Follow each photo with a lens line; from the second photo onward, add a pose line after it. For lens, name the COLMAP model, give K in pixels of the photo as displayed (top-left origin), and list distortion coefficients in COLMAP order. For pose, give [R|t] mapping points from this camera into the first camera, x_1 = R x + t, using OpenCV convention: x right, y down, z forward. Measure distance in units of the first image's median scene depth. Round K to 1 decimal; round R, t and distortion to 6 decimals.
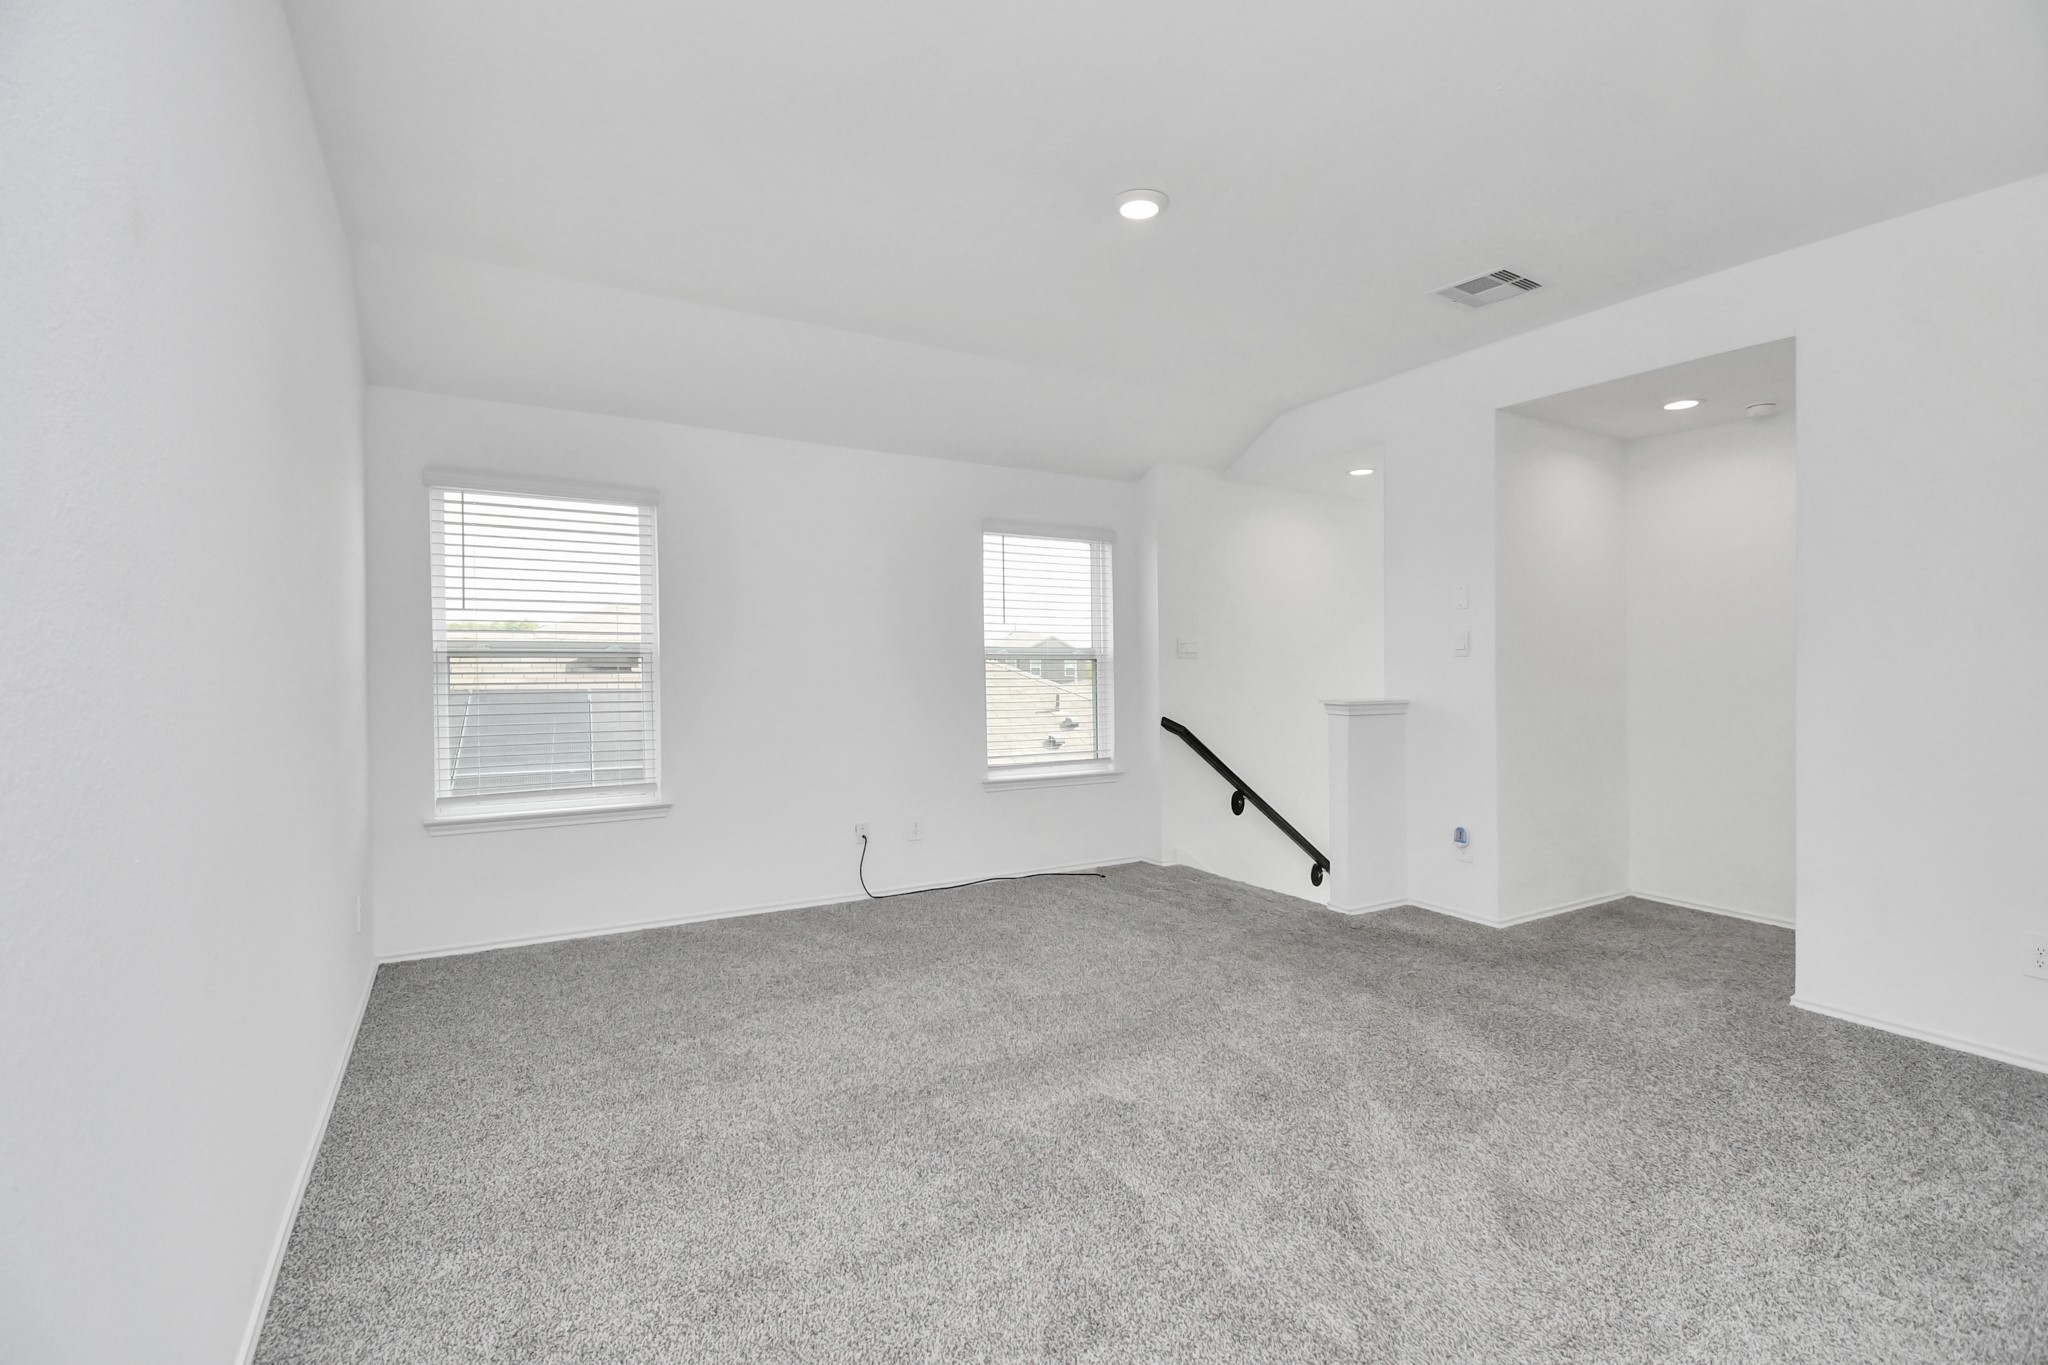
lens RADIAL K [[898.8, 0, 1012.4], [0, 898.8, 684.0], [0, 0, 1]] dist [0.018068, -0.025145]
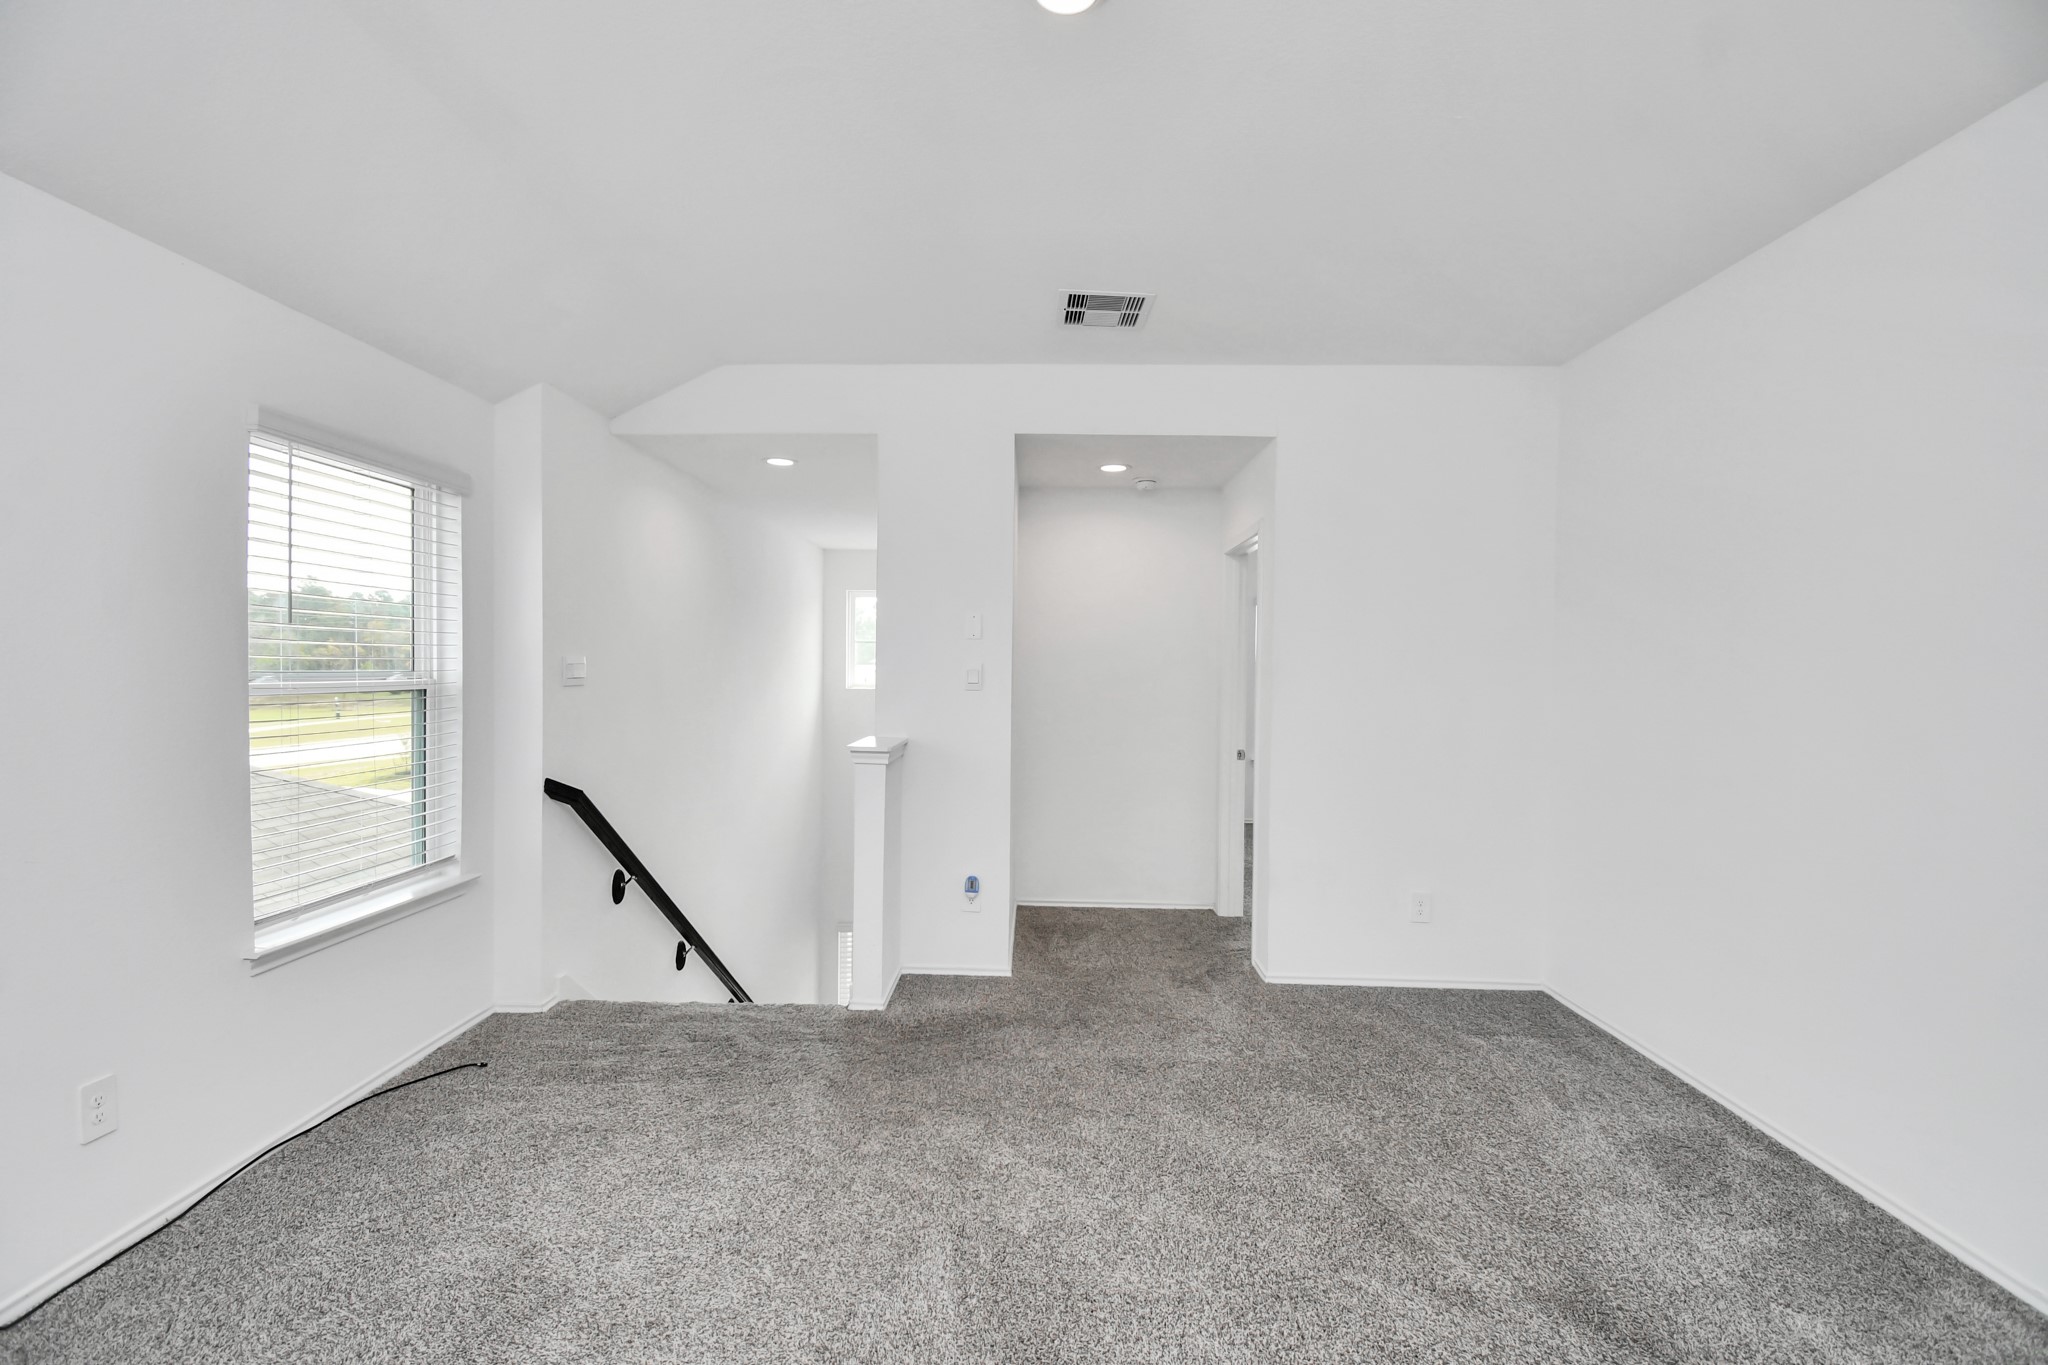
lens RADIAL K [[889.0, 0, 1030.0], [0, 889.0, 674.6], [0, 0, 1]] dist [0.015515, -0.038786]
pose [[0.525226, 0.002765, 0.850958, -0.250862], [0.005566, 0.999962, -0.006685, -0.041413], [-0.850945, 0.008248, 0.525191, 0.480213]]
